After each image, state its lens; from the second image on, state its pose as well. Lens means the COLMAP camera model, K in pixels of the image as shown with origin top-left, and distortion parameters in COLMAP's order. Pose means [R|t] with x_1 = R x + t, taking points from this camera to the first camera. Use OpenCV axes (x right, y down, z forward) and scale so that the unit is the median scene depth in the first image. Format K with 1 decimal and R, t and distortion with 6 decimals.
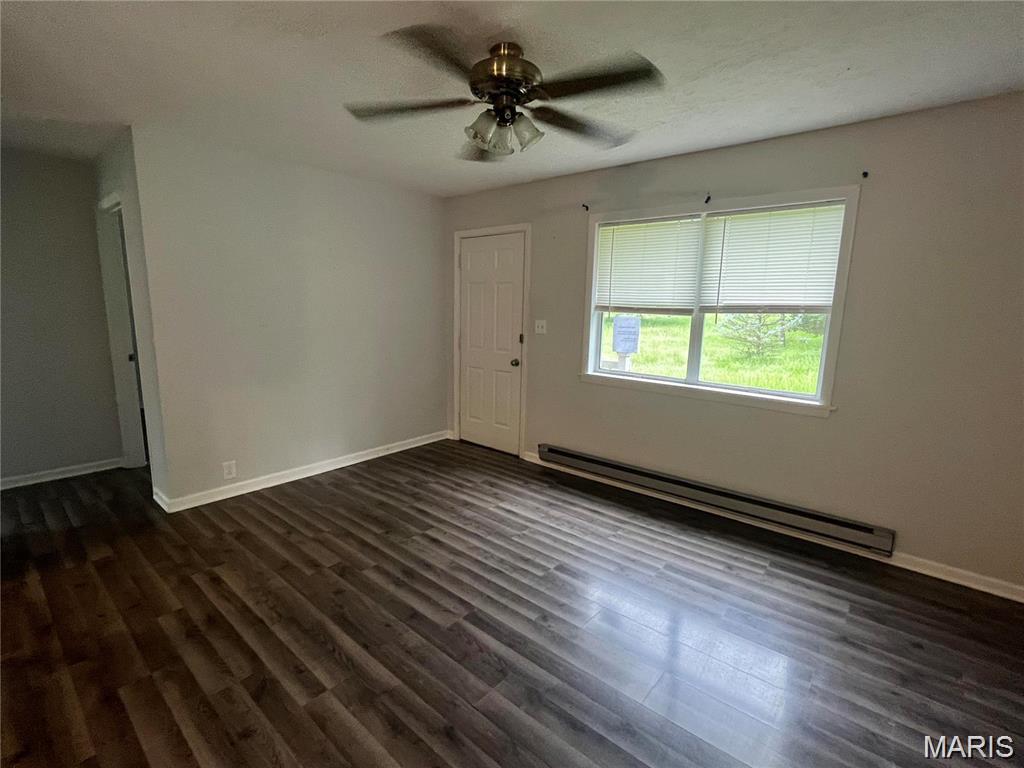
lens RADIAL K [[484.2, 0, 509.2], [0, 484.2, 388.2], [0, 0, 1]] dist [0.000772, -0.001836]
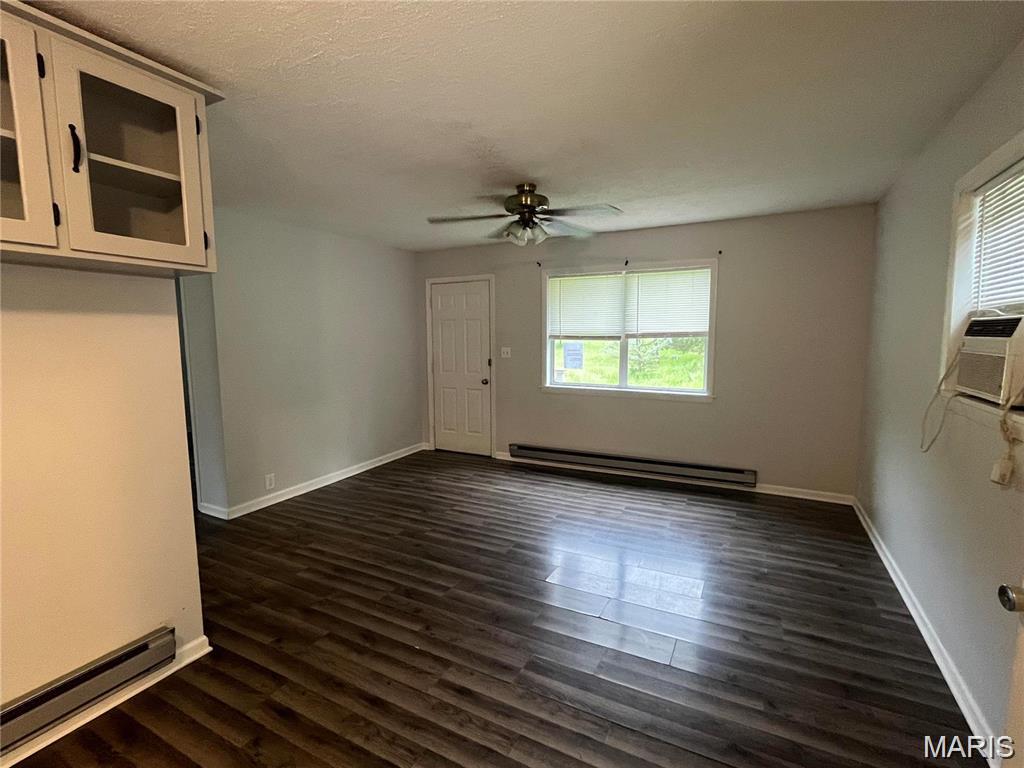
lens RADIAL K [[484.2, 0, 509.9], [0, 484.2, 385.4], [0, 0, 1]] dist [0.000772, -0.001836]
pose [[0.974253, -0.052828, 0.219181, -0.274093], [0.065983, 0.996405, -0.053138, 0.038277], [-0.215586, 0.066232, 0.974236, -0.332443]]
